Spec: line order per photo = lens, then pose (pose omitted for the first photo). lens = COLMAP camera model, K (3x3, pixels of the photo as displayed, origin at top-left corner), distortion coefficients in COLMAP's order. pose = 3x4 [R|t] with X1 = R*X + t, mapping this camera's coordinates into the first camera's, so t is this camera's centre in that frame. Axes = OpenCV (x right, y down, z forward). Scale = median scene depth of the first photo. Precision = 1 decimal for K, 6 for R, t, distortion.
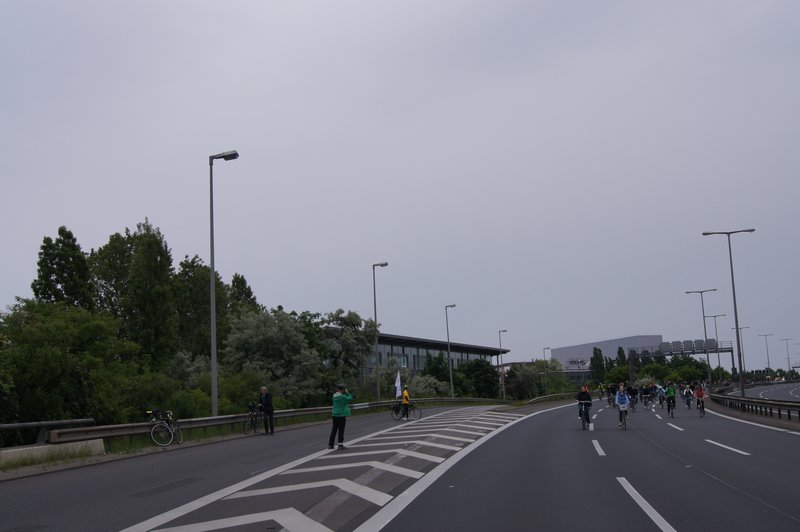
lens RADIAL K [[891.8, 0, 400.0], [0, 891.8, 266.0], [0, 0, 1]] dist [-0.003475, -0.008348]
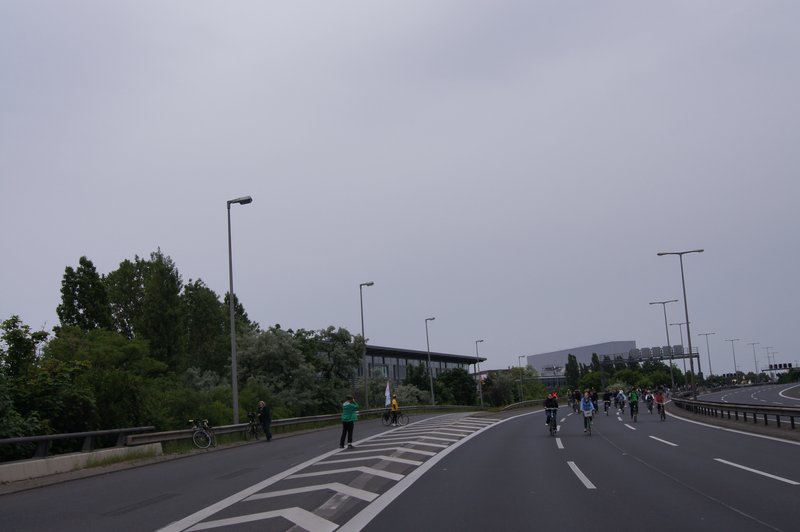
lens RADIAL K [[898.8, 0, 400.0], [0, 898.8, 266.0], [0, 0, 1]] dist [0.003022, 0.004978]
pose [[0.999529, -0.012747, 0.027909, -0.013679], [0.012986, 0.999881, -0.008380, -0.016019], [-0.027799, 0.008738, 0.999575, -0.113288]]
